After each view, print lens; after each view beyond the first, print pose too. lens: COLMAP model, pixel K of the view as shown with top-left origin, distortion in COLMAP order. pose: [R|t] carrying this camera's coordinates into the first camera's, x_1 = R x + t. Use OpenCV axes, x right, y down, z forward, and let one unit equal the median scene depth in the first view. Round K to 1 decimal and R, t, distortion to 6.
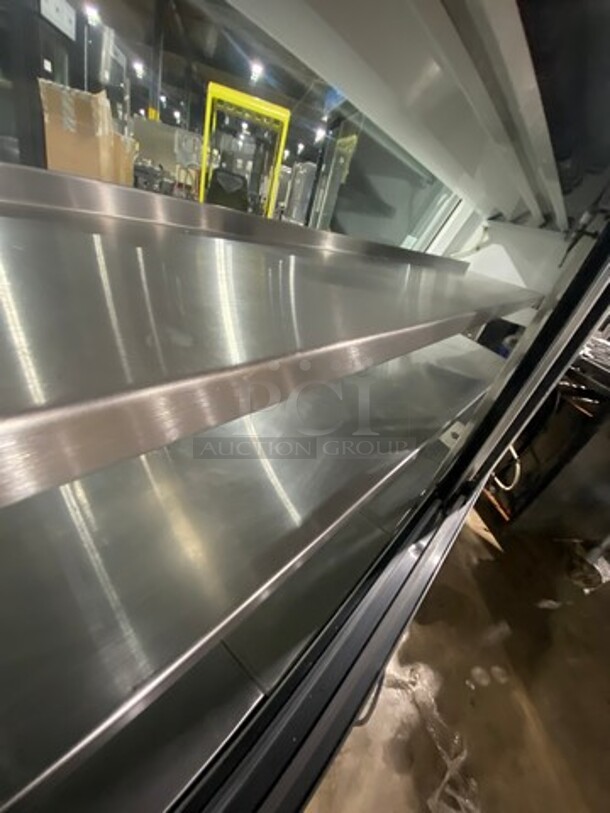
lens RADIAL K [[325.6, 0, 301.4], [0, 325.6, 407.8], [0, 0, 1]] dist [-0.013878, -0.000167]
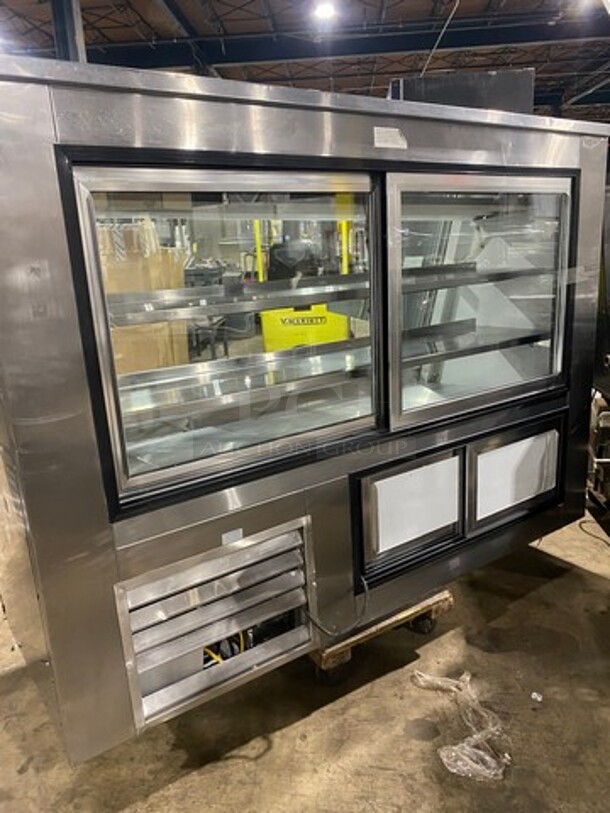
lens RADIAL K [[617.7, 0, 309.8], [0, 617.7, 406.7], [0, 0, 1]] dist [-0.010547, 0.000952]
pose [[0.927131, -0.234008, -0.292692, 0.393386], [0.125784, 0.930075, -0.345164, 0.403889], [0.352997, 0.283196, 0.891736, -0.528159]]
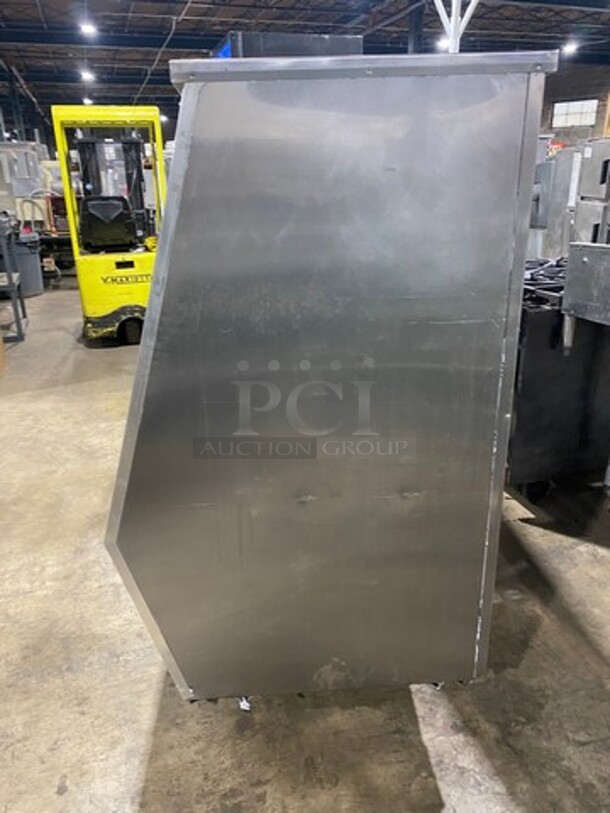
lens RADIAL K [[617.7, 0, 301.8], [0, 617.7, 408.8], [0, 0, 1]] dist [-0.010547, 0.000952]
pose [[0.952361, -0.303632, 0.028577, 0.064387], [0.303701, 0.935658, -0.179750, 0.286573], [0.027839, 0.179865, 0.983297, -0.666668]]
